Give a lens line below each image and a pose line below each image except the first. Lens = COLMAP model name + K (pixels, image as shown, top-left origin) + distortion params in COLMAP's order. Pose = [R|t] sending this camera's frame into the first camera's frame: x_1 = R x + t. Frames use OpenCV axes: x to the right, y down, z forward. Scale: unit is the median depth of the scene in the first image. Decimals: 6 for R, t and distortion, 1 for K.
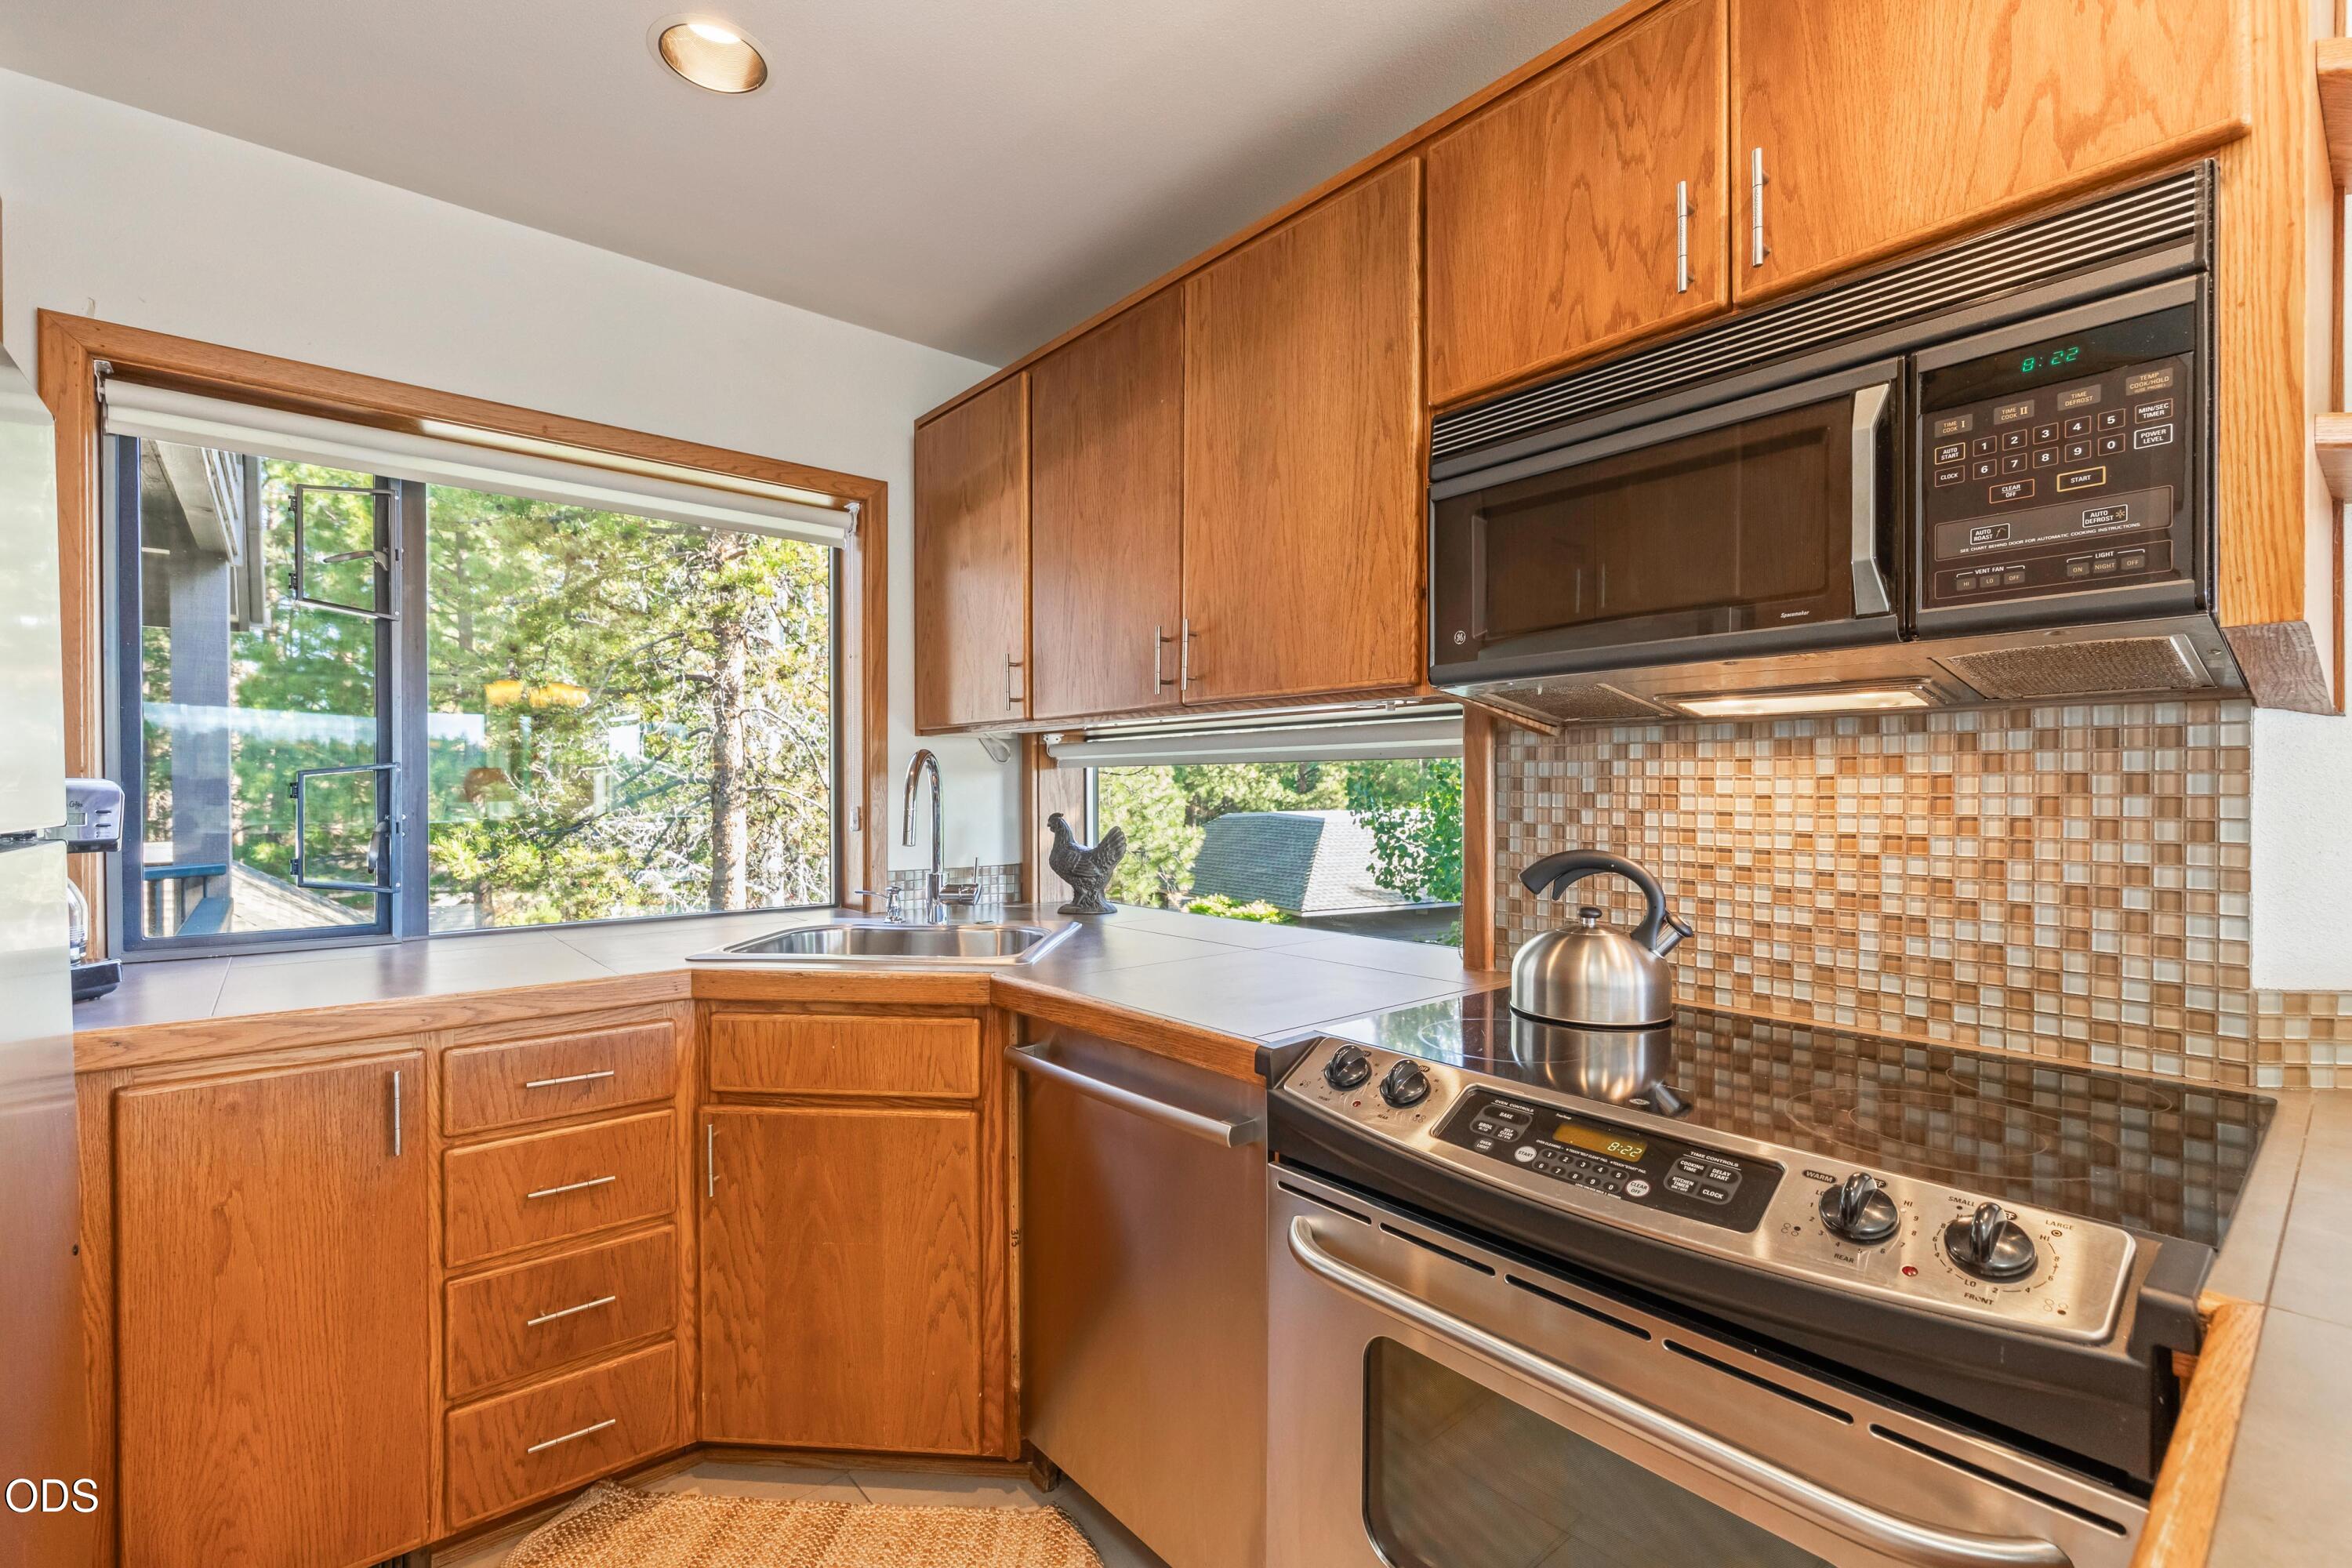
lens RADIAL K [[1040.7, 0, 1213.7], [0, 1040.7, 799.5], [0, 0, 1]] dist [0.004757, -0.000929]
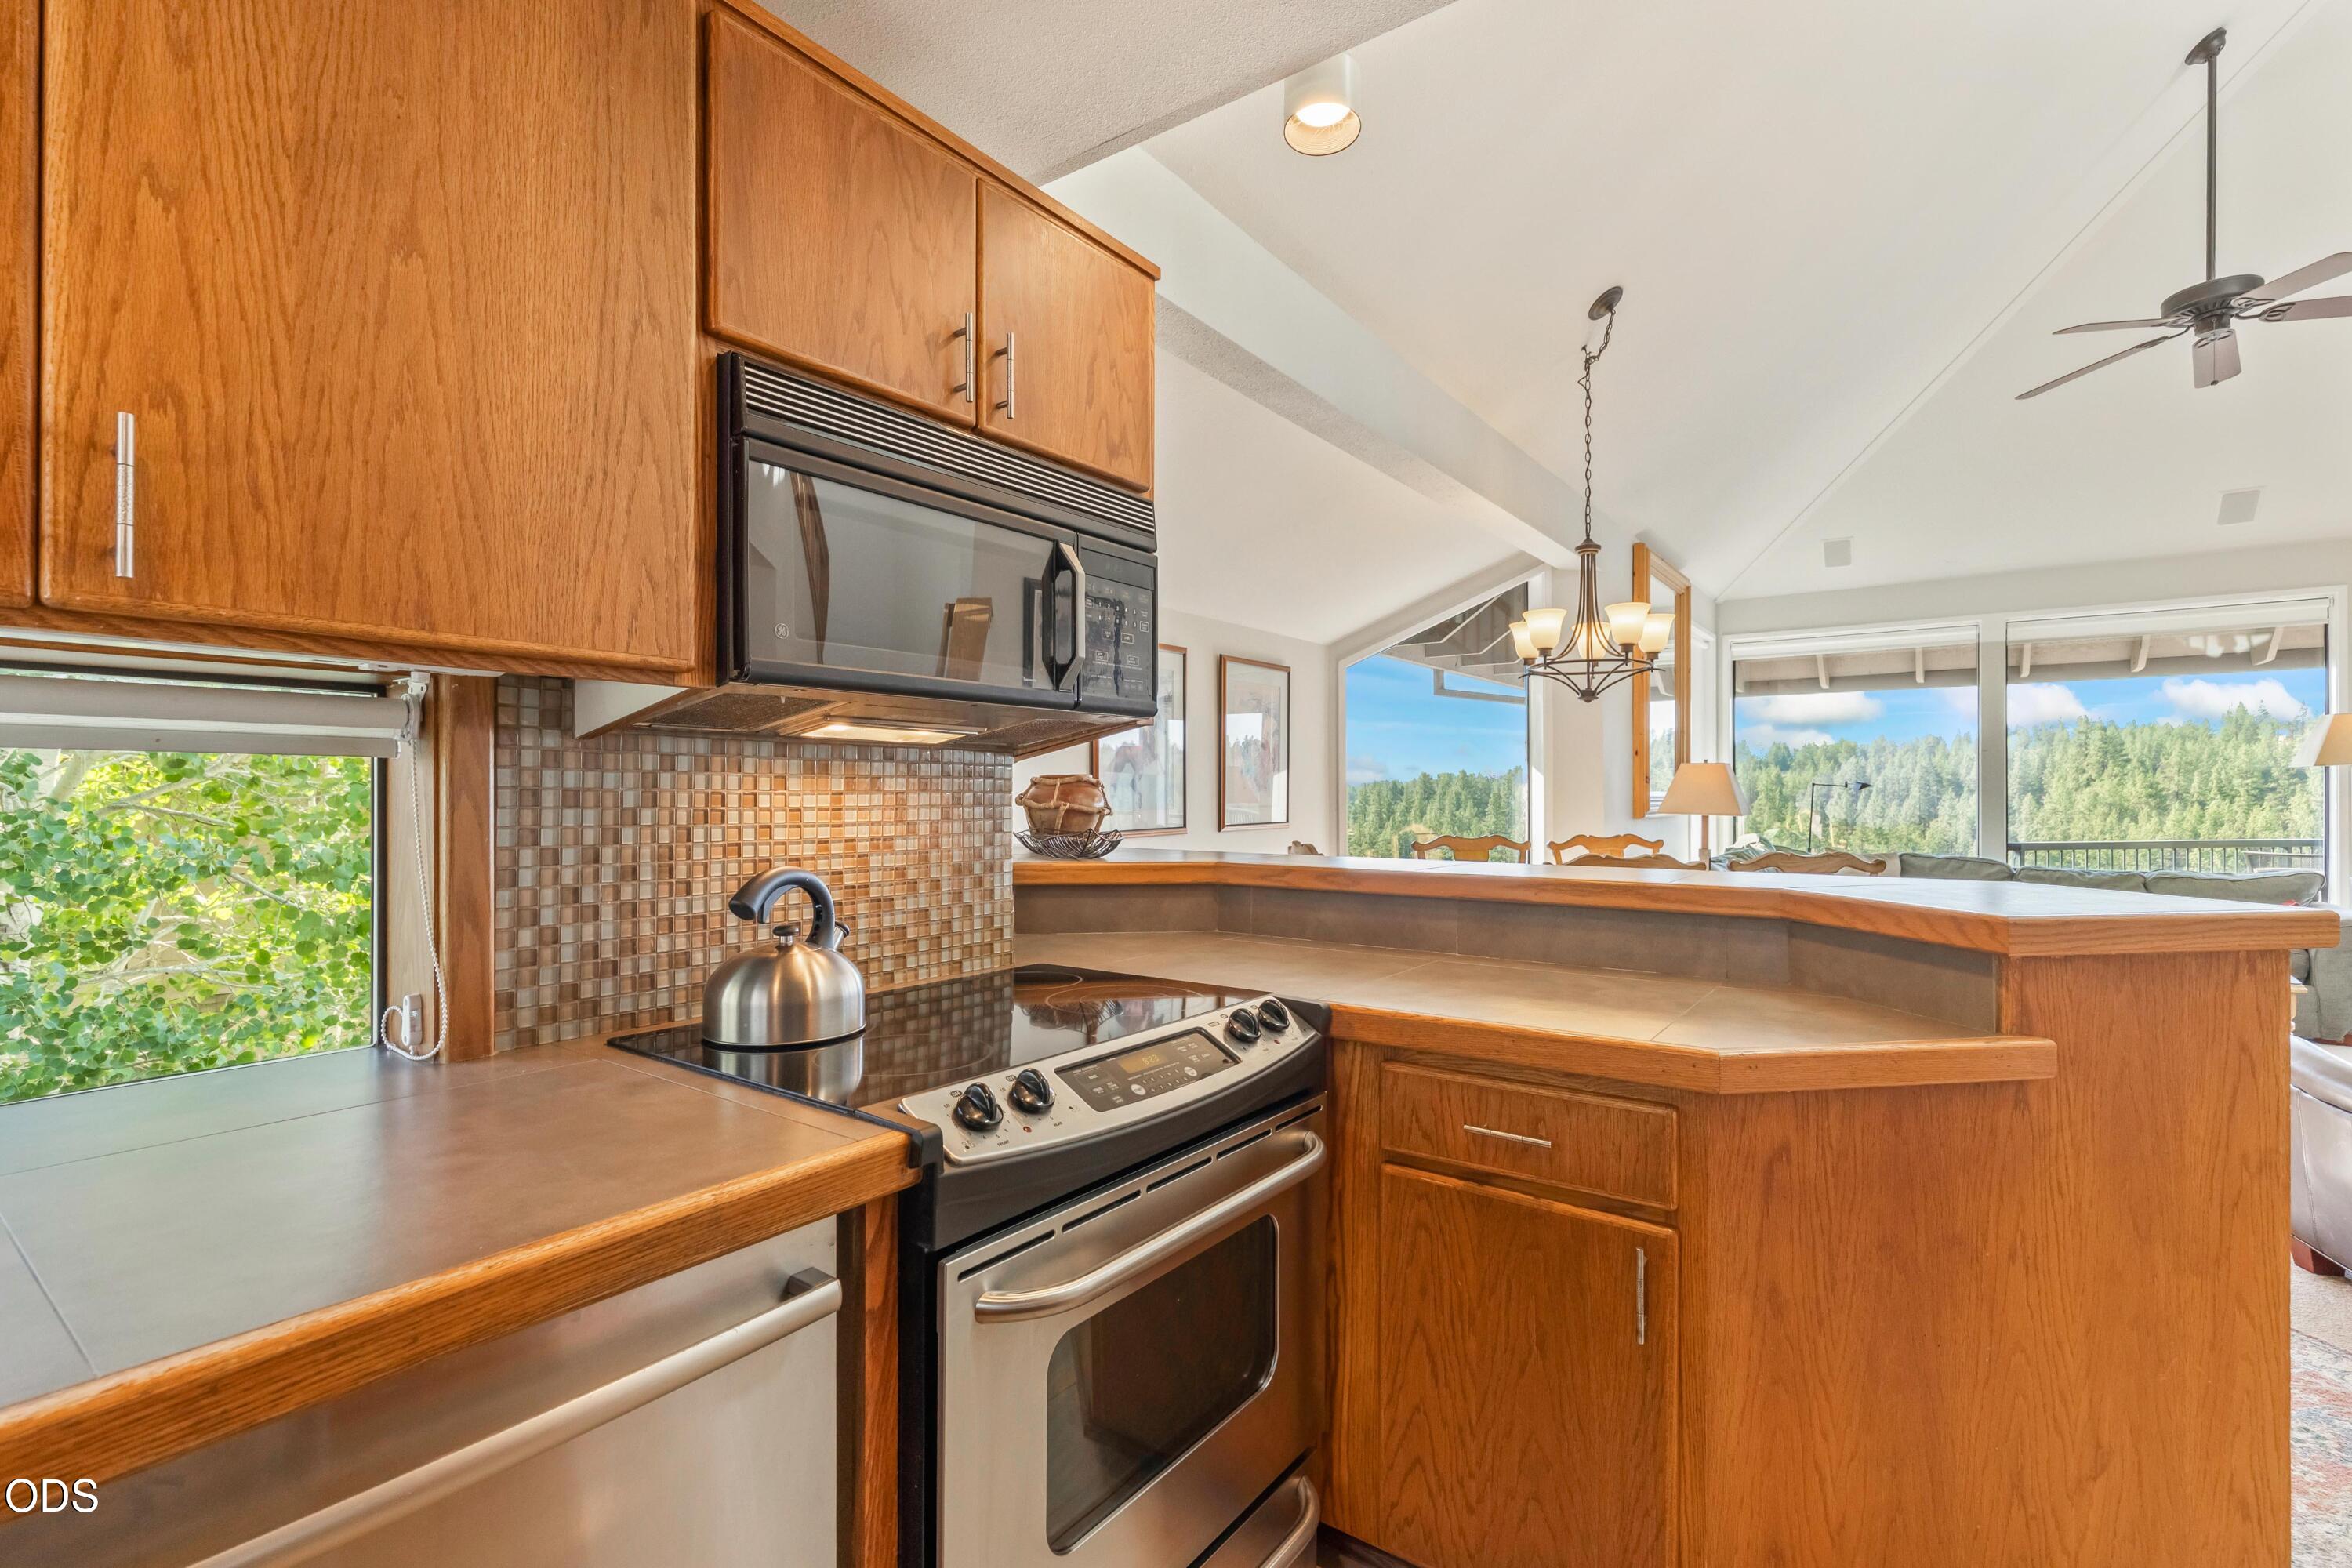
lens RADIAL K [[1040.7, 0, 1203.5], [0, 1040.7, 797.2], [0, 0, 1]] dist [0.004757, -0.000929]
pose [[-0.210314, -0.000493, 0.977634, -0.704856], [0.009311, 0.999954, 0.002507, -0.015908], [-0.977589, 0.009630, -0.210300, 0.858240]]
